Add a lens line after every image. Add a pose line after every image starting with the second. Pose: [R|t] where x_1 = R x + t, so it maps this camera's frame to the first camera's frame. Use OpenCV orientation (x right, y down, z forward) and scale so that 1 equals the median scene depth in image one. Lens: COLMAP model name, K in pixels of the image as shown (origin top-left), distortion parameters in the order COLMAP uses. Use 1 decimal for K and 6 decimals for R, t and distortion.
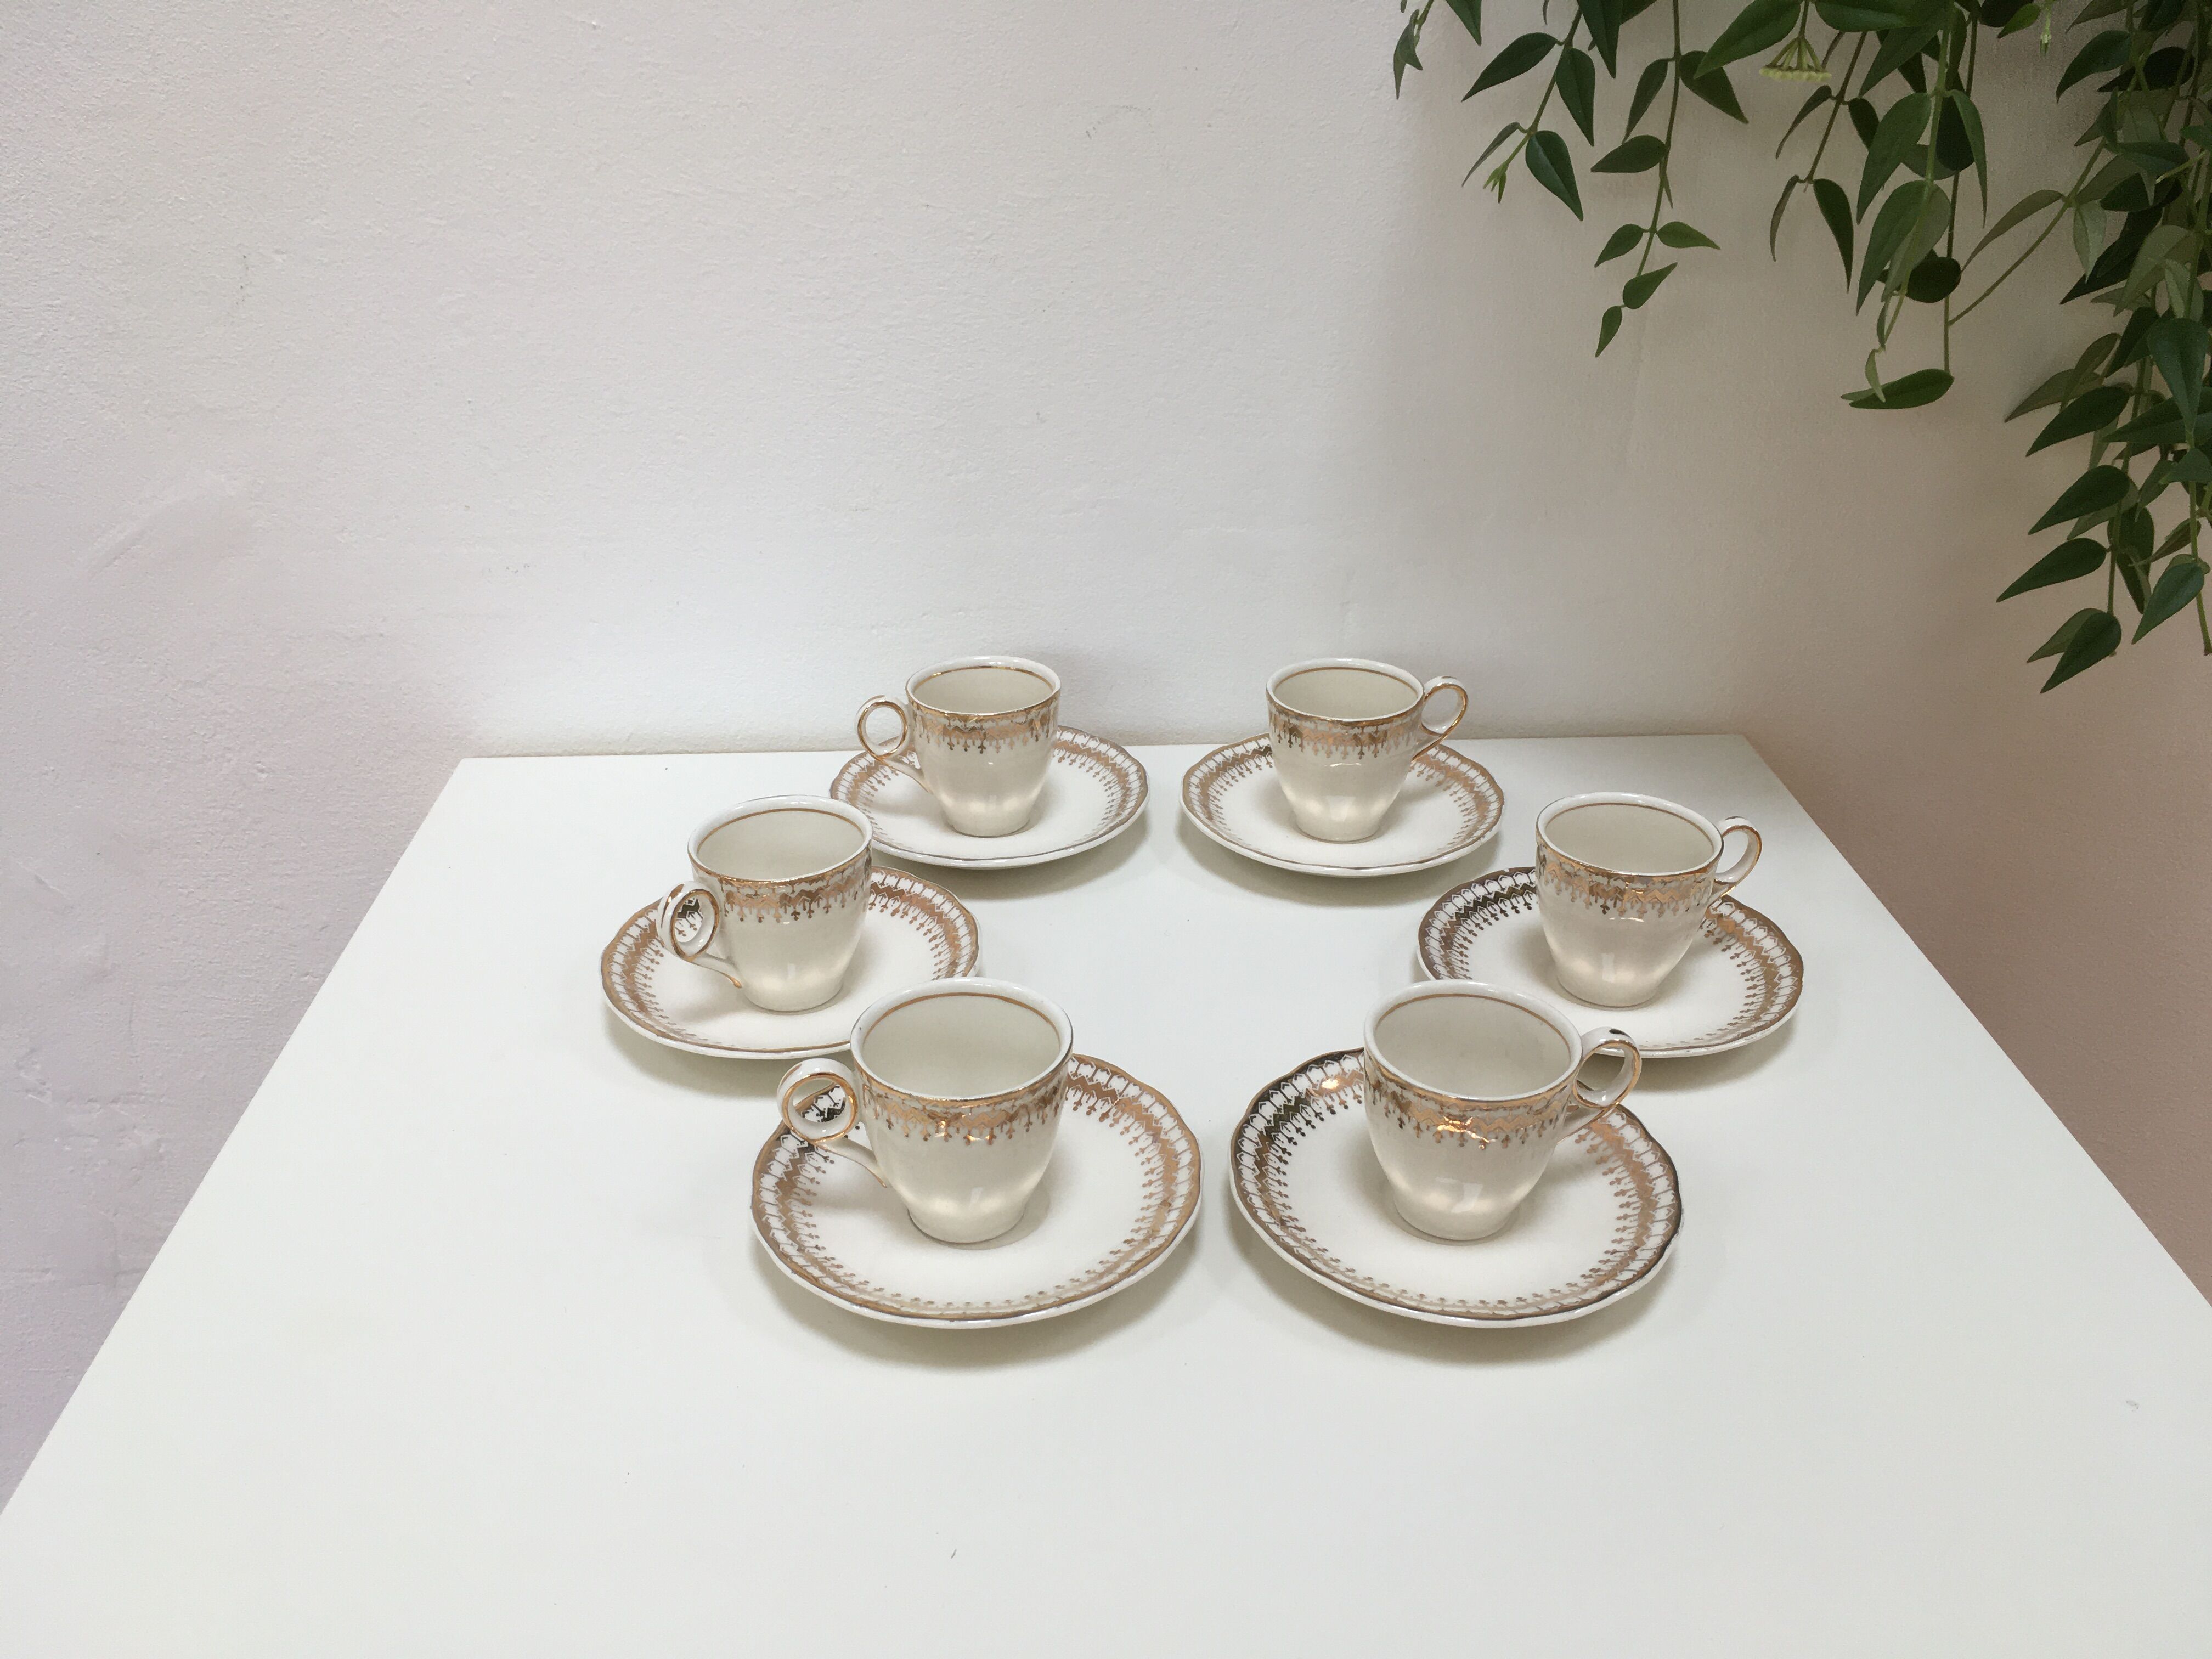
lens RADIAL K [[1878.3, 0, 1104.7], [0, 1878.3, 841.4], [0, 0, 1]] dist [0.031267, -0.035331]
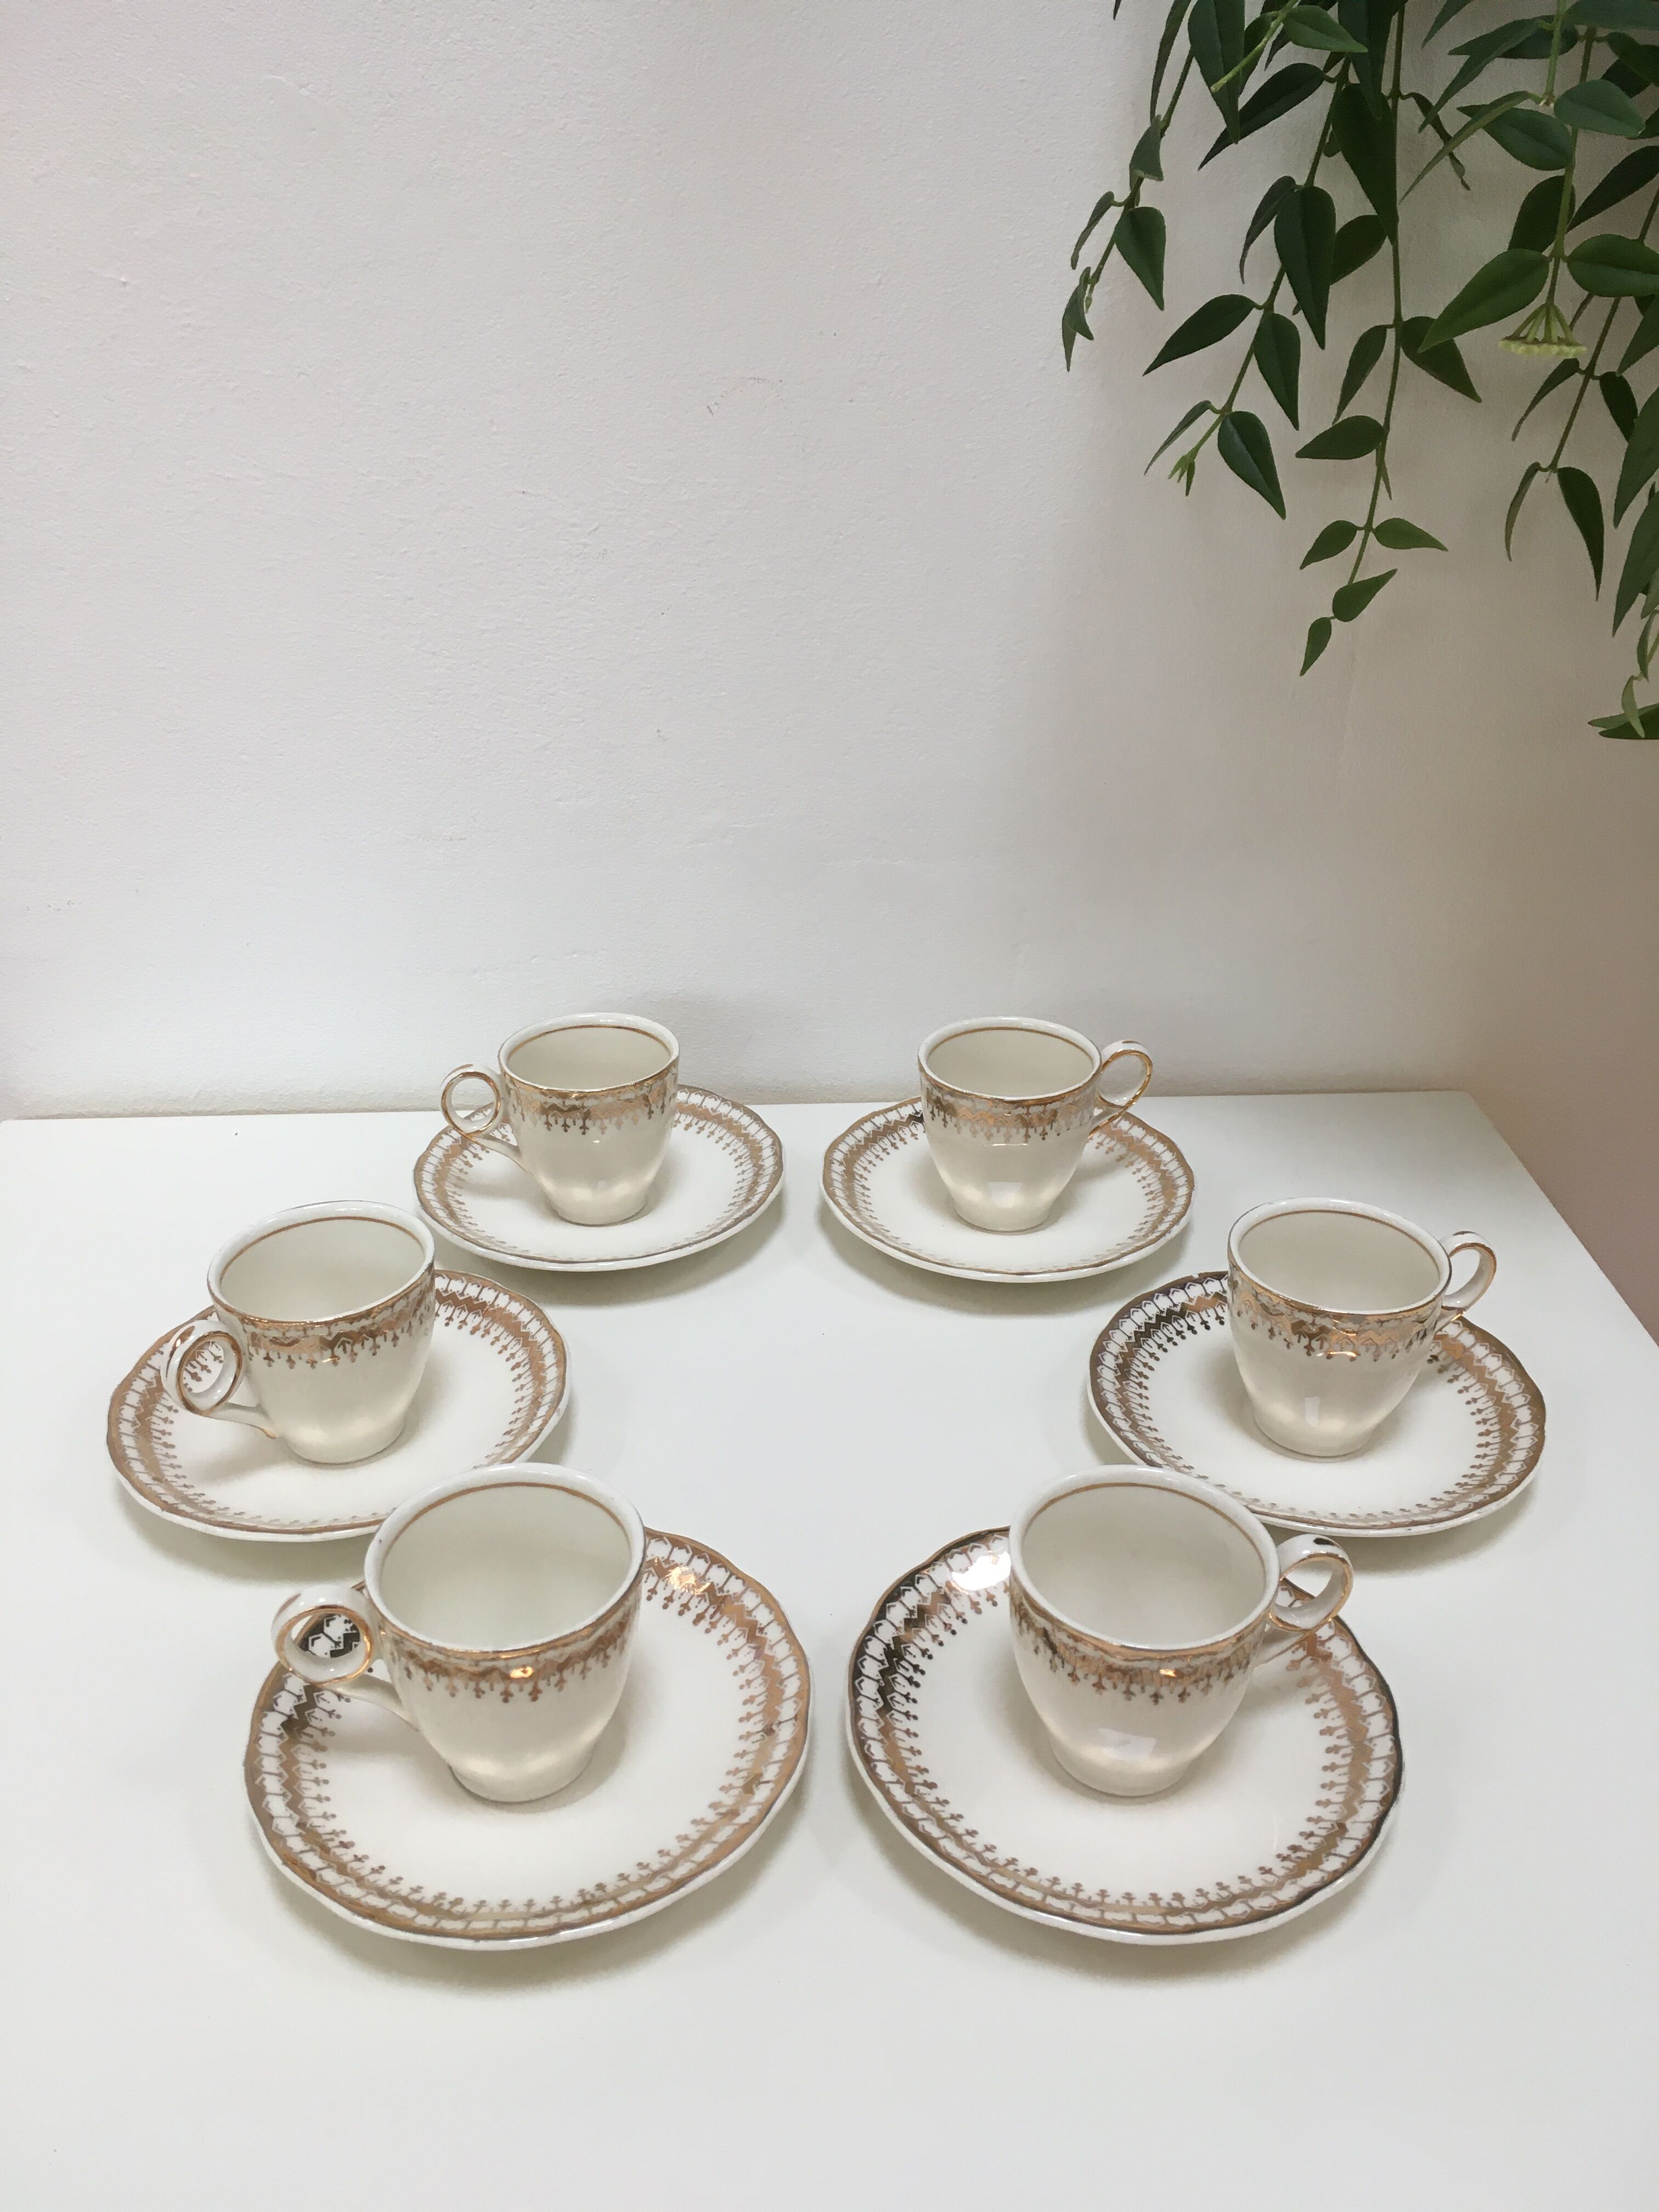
lens RADIAL K [[1878.3, 0, 822.6], [0, 1878.3, 1101.2], [0, 0, 1]] dist [0.031267, -0.035331]
pose [[0.999994, 0.001012, 0.003180, 0.043399], [-0.001033, 0.999976, 0.006816, -0.072788], [-0.003173, -0.006820, 0.999972, 0.153290]]
